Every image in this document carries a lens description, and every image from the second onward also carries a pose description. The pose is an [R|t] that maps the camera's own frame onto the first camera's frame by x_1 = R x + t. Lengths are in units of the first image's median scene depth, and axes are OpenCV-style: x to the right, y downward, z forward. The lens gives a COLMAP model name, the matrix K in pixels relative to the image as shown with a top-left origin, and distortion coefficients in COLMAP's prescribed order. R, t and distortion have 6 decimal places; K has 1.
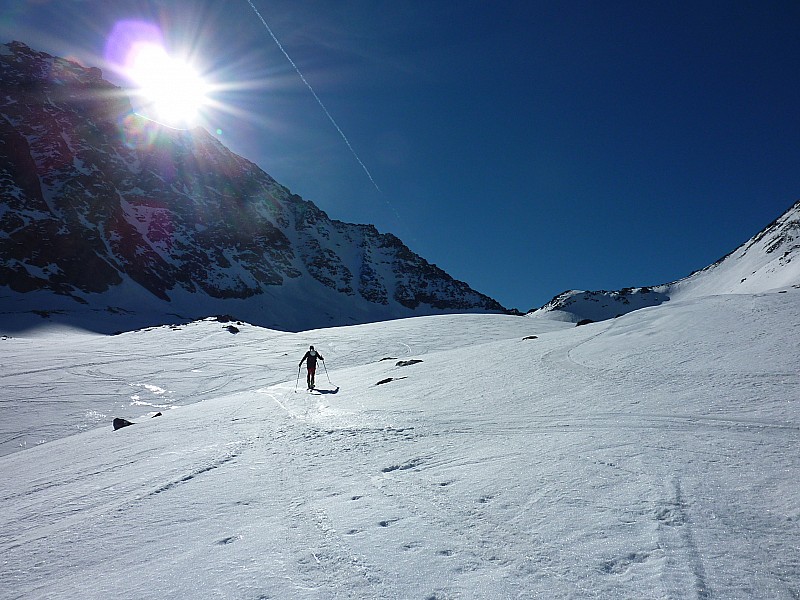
lens RADIAL K [[608.4, 0, 400.0], [0, 608.4, 300.0], [0, 0, 1]] dist [-0.027327, -0.008502]
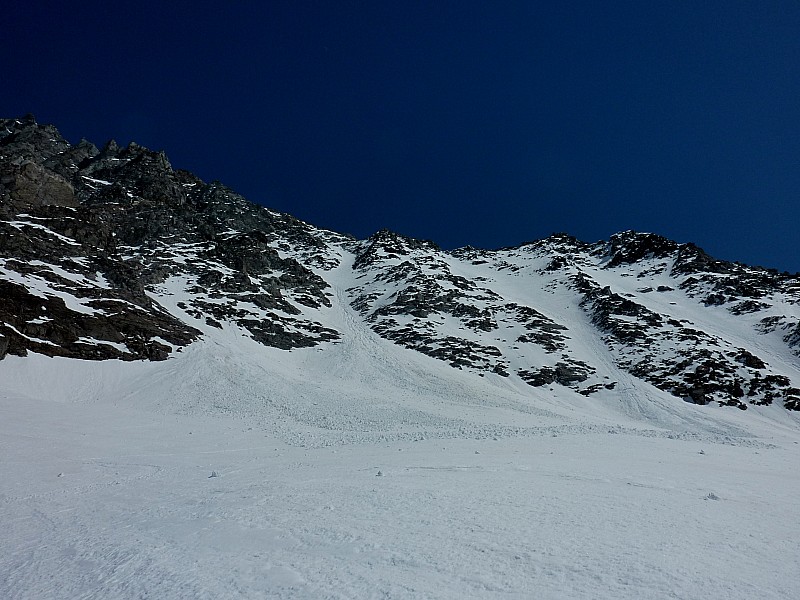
lens RADIAL K [[608.4, 0, 400.0], [0, 608.4, 300.0], [0, 0, 1]] dist [-0.027327, -0.008502]
pose [[0.962208, -0.197689, -0.187282, -0.094057], [0.135399, 0.944018, -0.300828, 0.012600], [0.236268, 0.264101, 0.935109, 0.770693]]
